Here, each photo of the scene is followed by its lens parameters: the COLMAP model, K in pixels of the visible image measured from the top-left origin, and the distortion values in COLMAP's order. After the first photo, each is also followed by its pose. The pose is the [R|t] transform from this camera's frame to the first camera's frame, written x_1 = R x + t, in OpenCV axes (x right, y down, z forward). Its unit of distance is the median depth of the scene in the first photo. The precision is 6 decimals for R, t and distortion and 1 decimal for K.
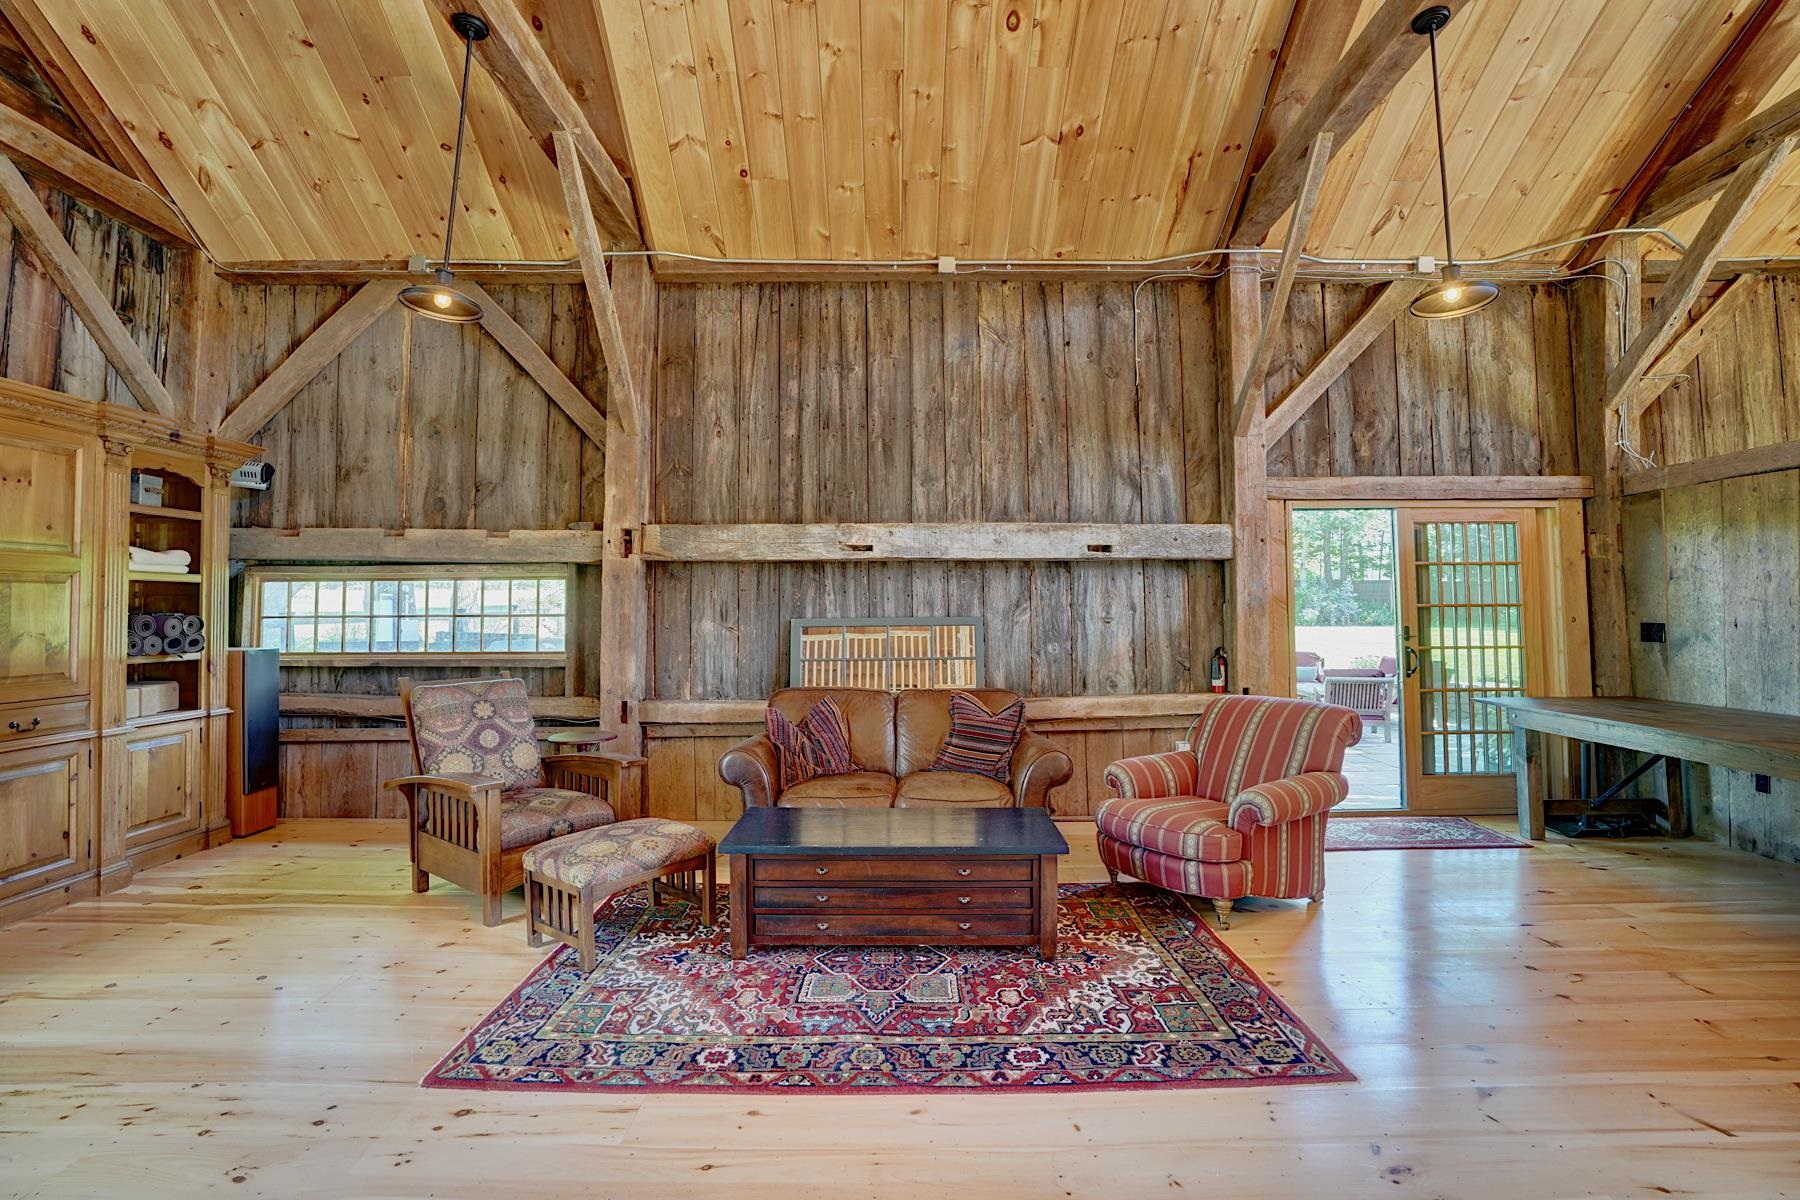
lens RADIAL K [[831.8, 0, 905.6], [0, 831.8, 597.2], [0, 0, 1]] dist [-0.070211, 0.027371]
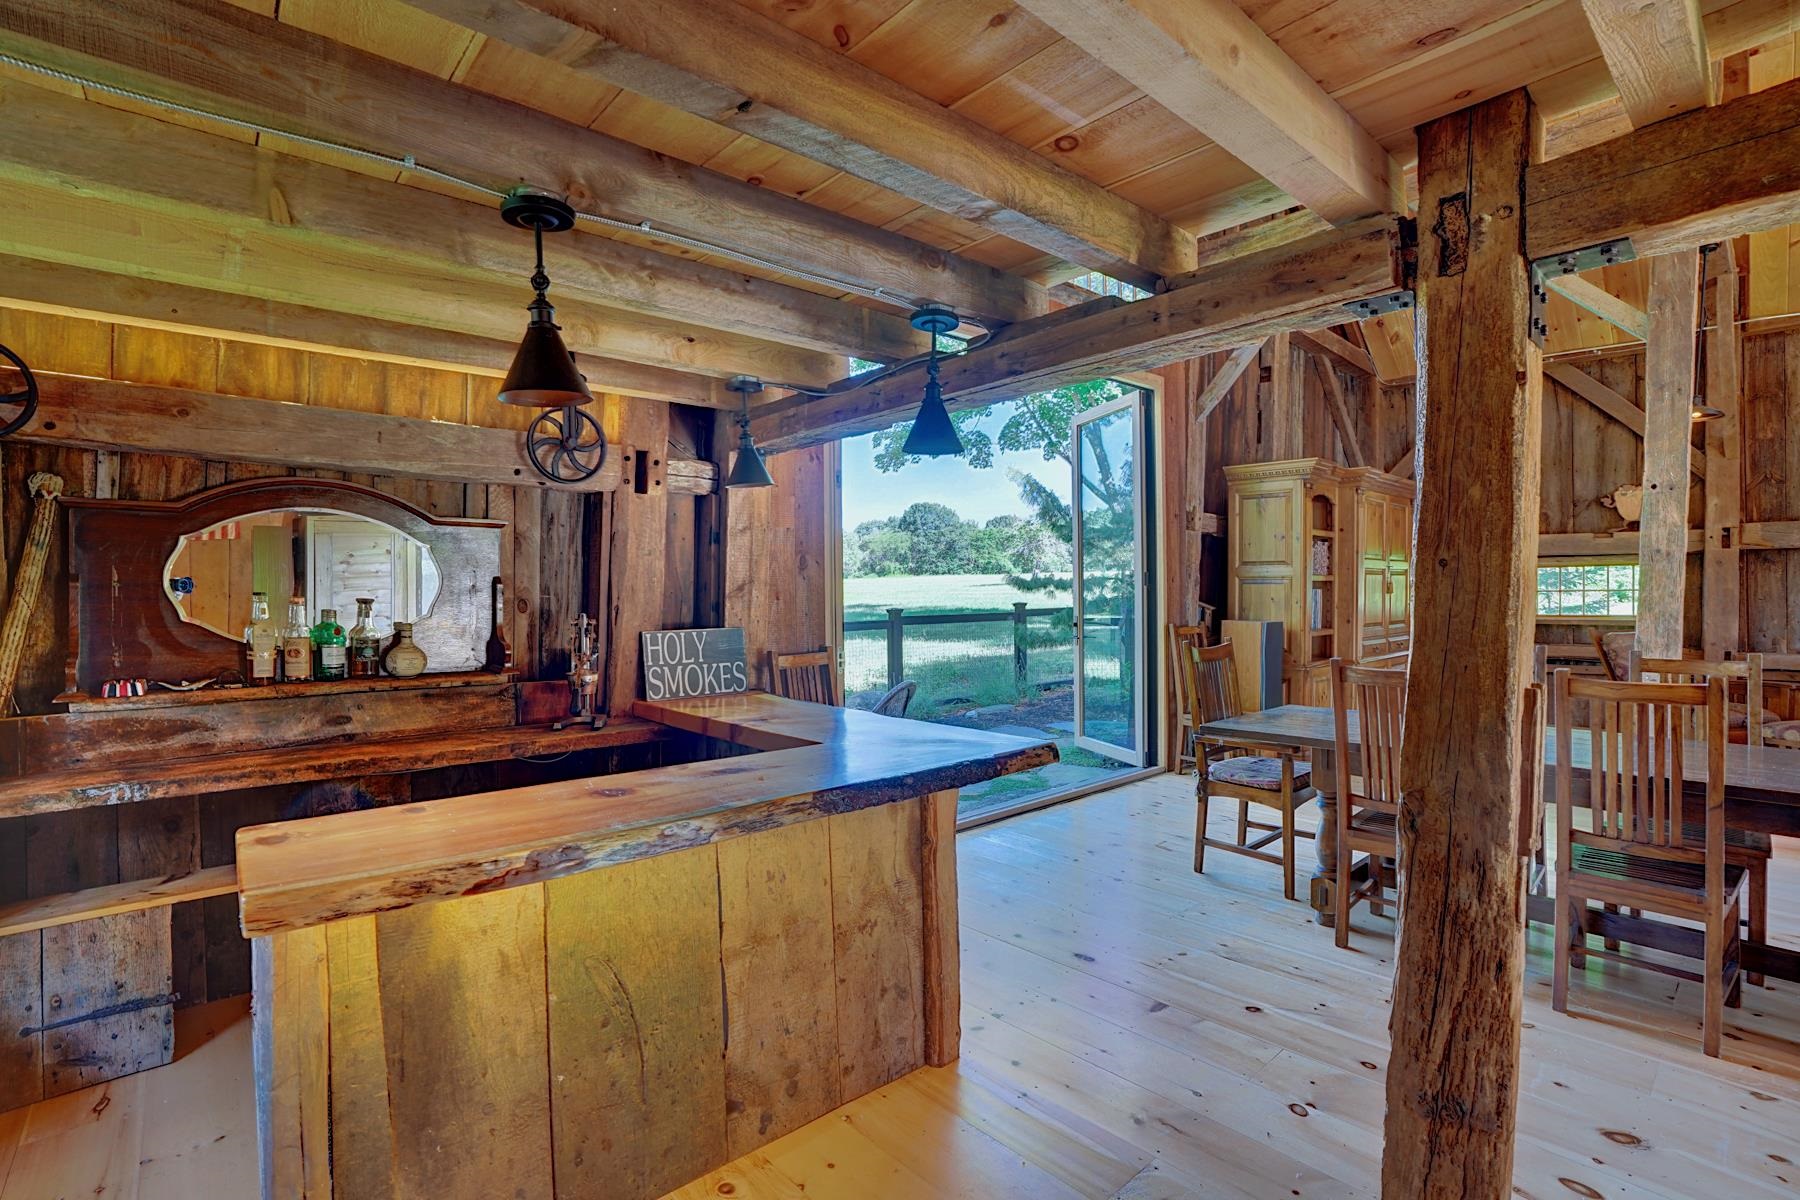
lens RADIAL K [[831.8, 0, 905.6], [0, 831.8, 597.2], [0, 0, 1]] dist [-0.070211, 0.027371]
pose [[0.669520, 0.001375, -0.742793, -0.263361], [0.020354, 0.999589, 0.020197, -0.020020], [0.742515, -0.028641, 0.669217, -0.898611]]
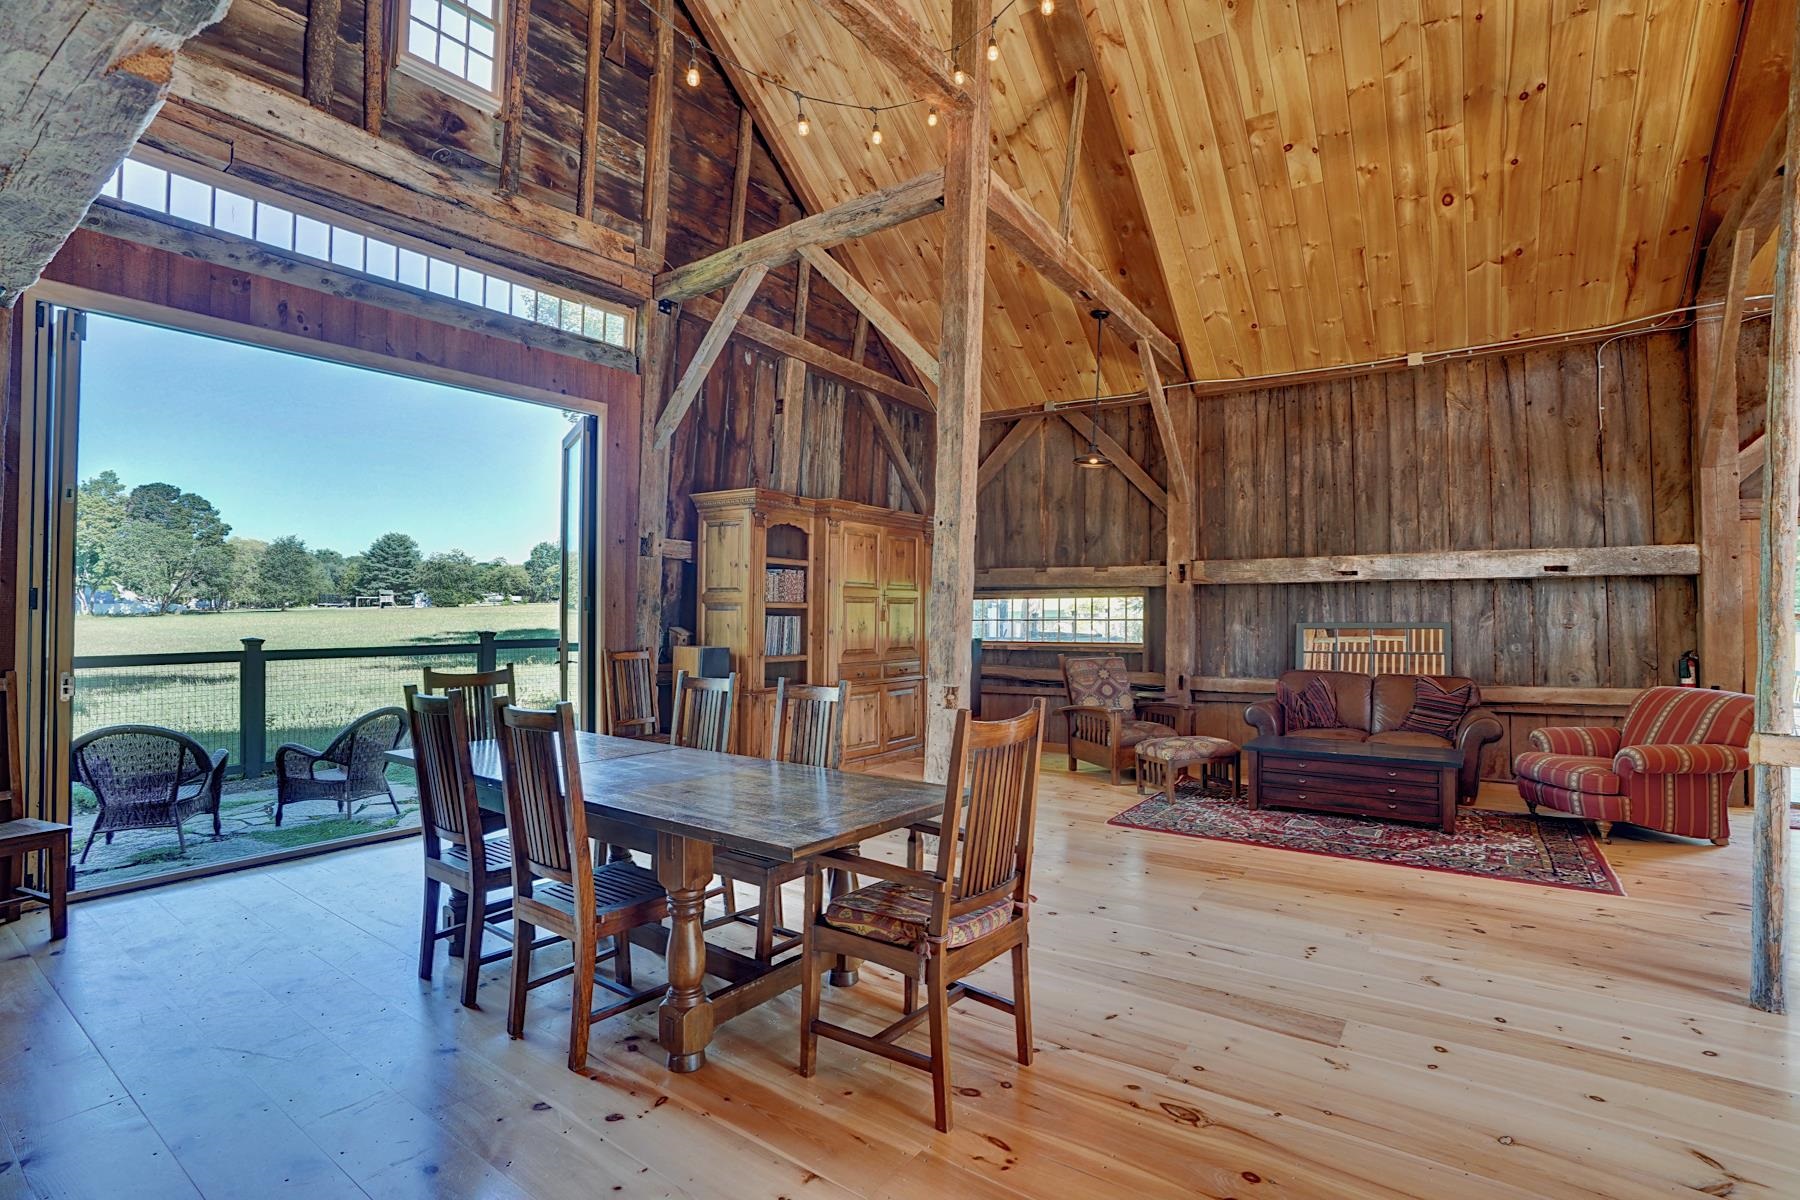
lens RADIAL K [[831.8, 0, 905.6], [0, 831.8, 597.2], [0, 0, 1]] dist [-0.070211, 0.027371]
pose [[0.814916, -0.009081, -0.579509, 0.132813], [0.006985, 0.999959, -0.005846, -0.015105], [0.579538, 0.000716, 0.814945, -0.546402]]
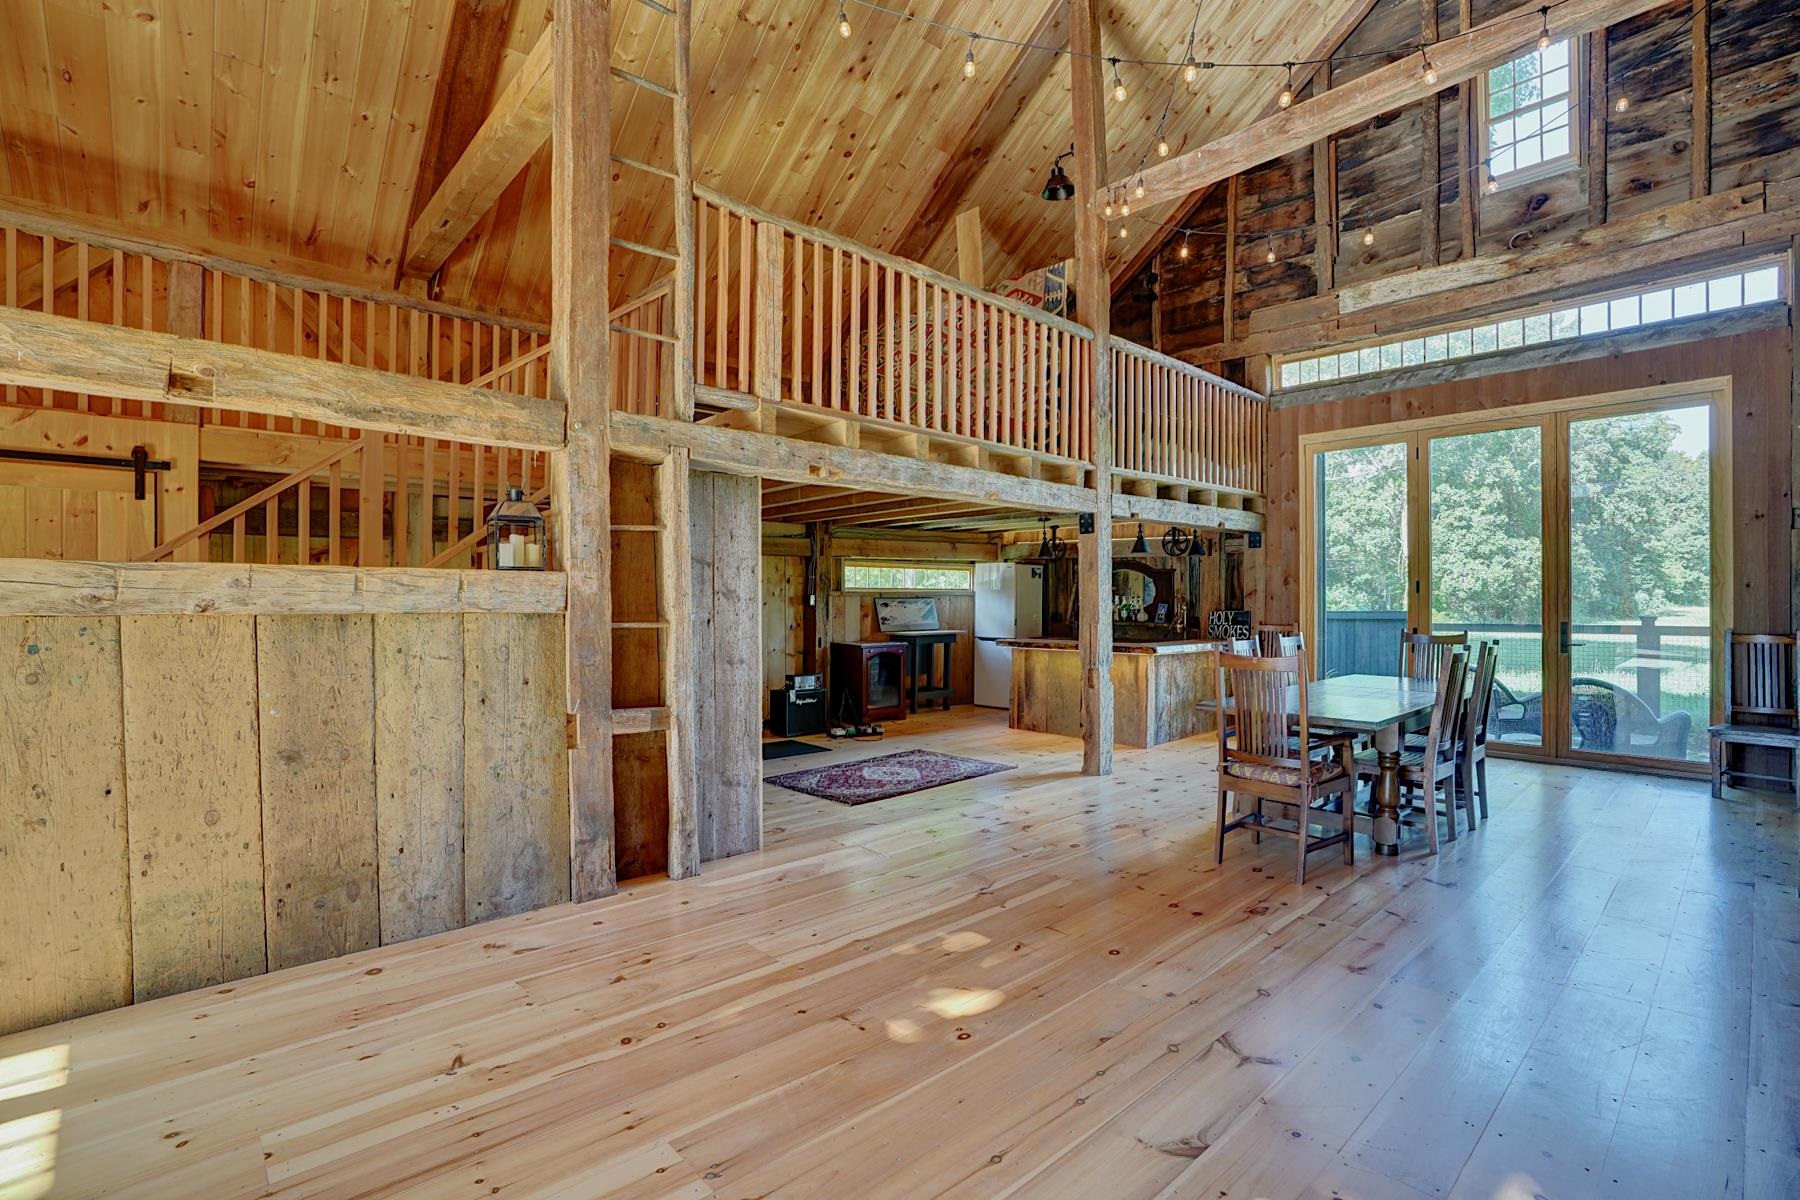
lens RADIAL K [[831.8, 0, 905.6], [0, 831.8, 597.2], [0, 0, 1]] dist [-0.070211, 0.027371]
pose [[-0.731579, 0.004725, -0.681740, 0.669311], [0.014690, 0.999853, -0.008833, -0.004143], [0.681598, -0.016477, -0.731541, 0.172355]]
